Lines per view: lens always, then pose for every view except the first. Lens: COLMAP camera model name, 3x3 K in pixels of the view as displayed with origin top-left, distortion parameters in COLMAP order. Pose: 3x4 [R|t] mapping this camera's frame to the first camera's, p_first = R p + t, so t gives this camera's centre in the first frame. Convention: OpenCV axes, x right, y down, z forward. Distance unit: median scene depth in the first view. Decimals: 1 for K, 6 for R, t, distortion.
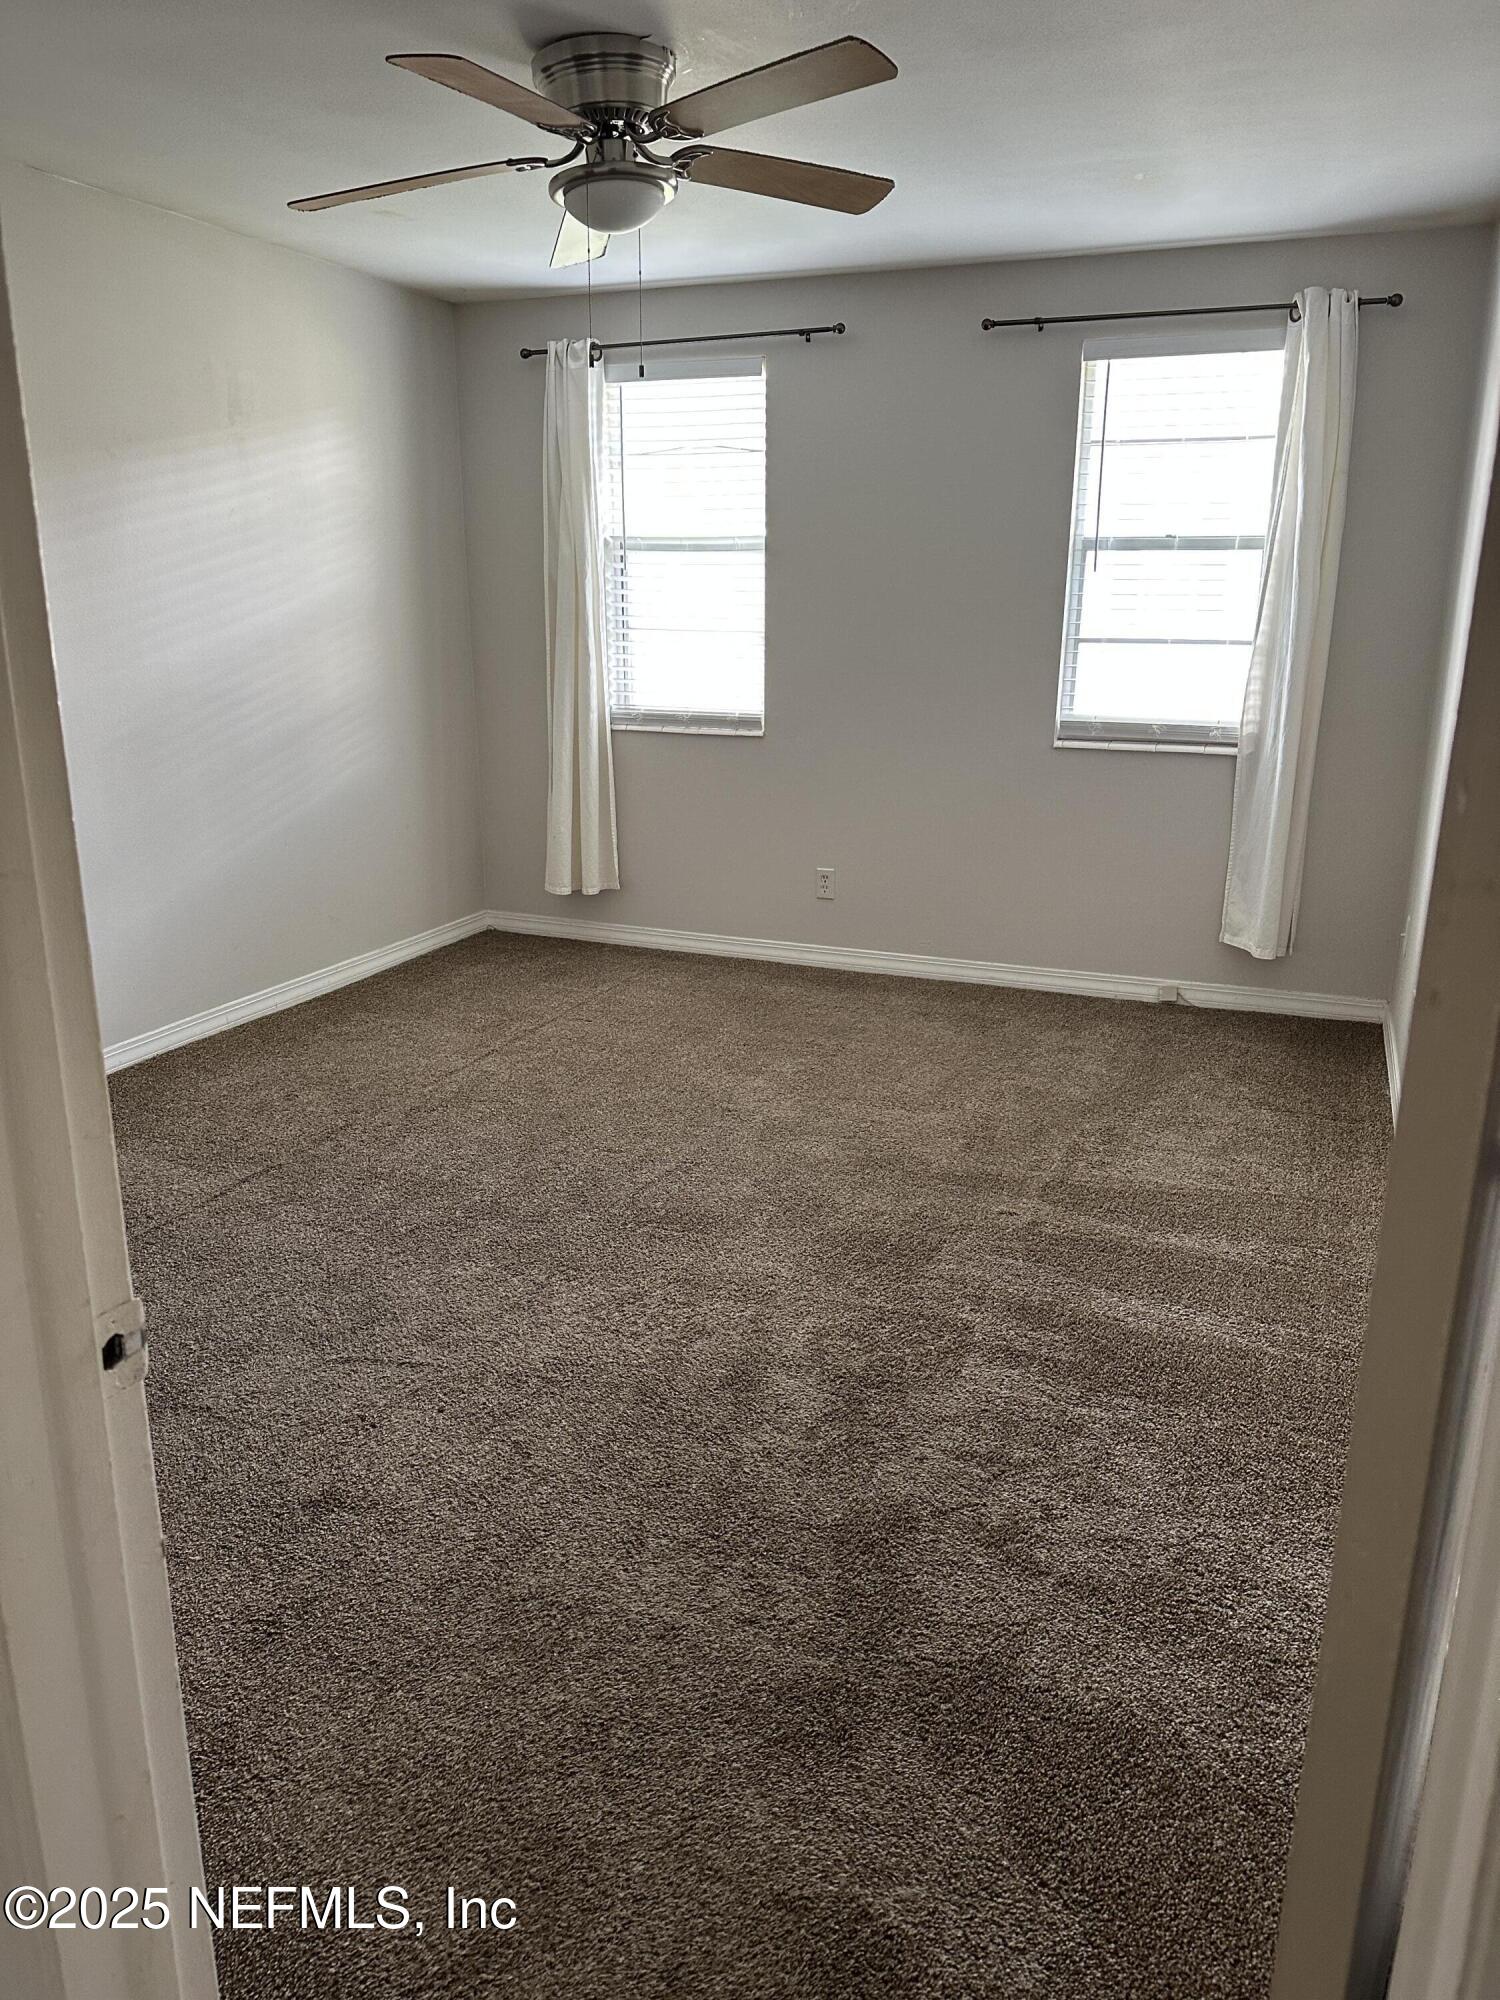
lens RADIAL K [[1402.9, 0, 750.0], [0, 1402.9, 1000.0], [0, 0, 1]] dist [0.007340, -0.007433]
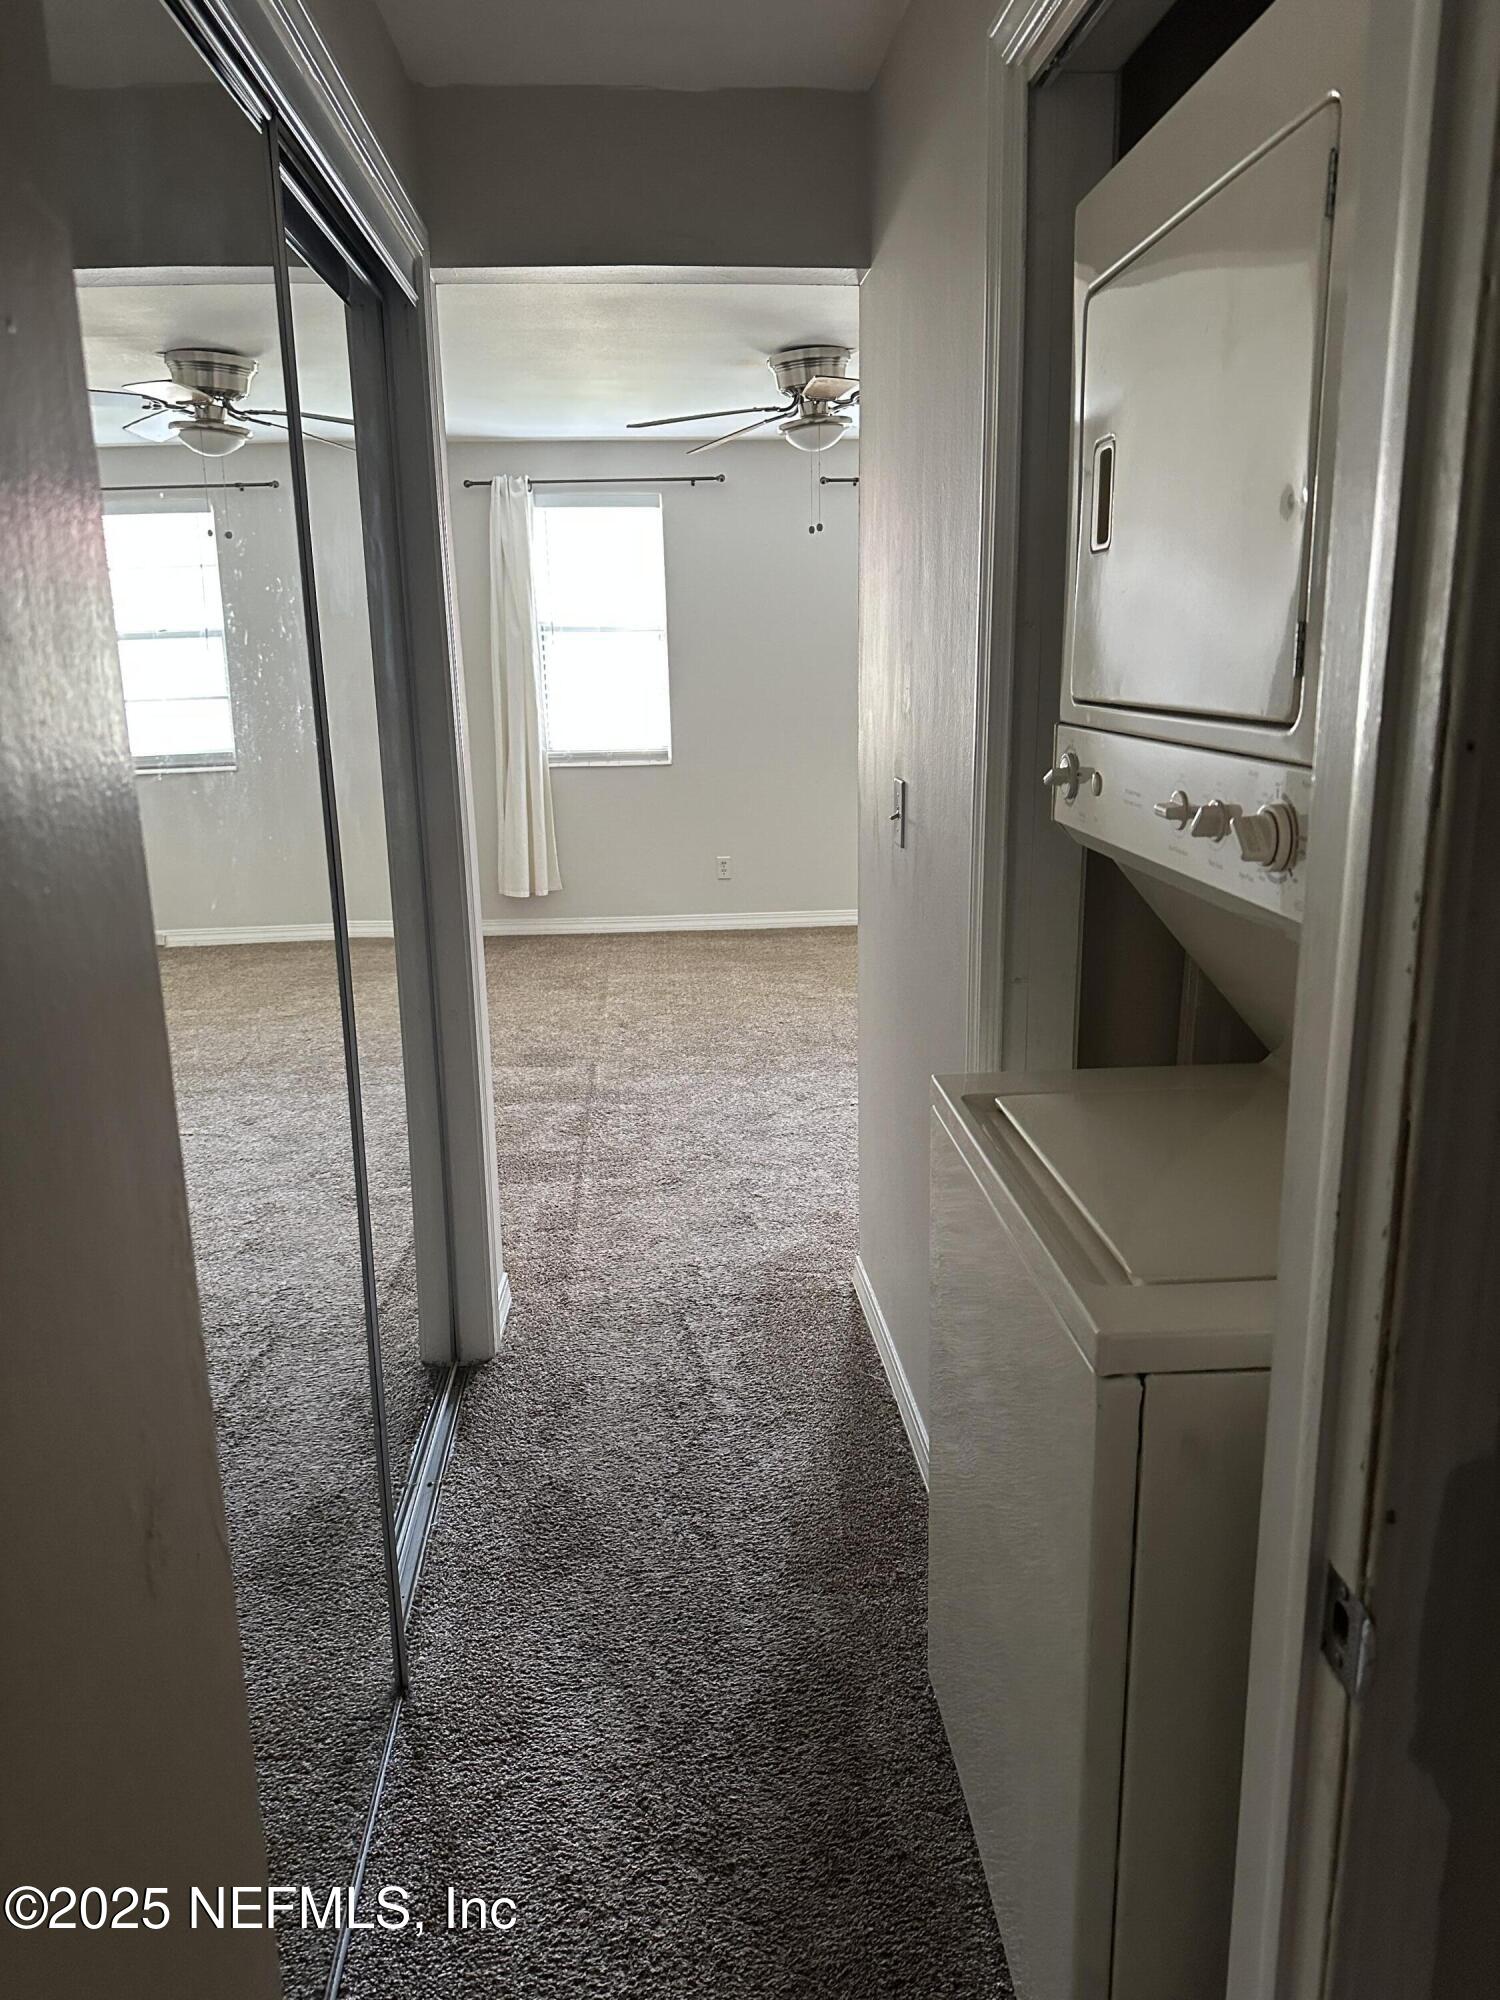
lens RADIAL K [[1402.9, 0, 750.0], [0, 1402.9, 1000.0], [0, 0, 1]] dist [0.007340, -0.007433]
pose [[0.895709, -0.128396, 0.425700, -0.528274], [0.144395, 0.989506, -0.005373, 0.056736], [-0.420542, 0.066281, 0.904849, -0.250167]]
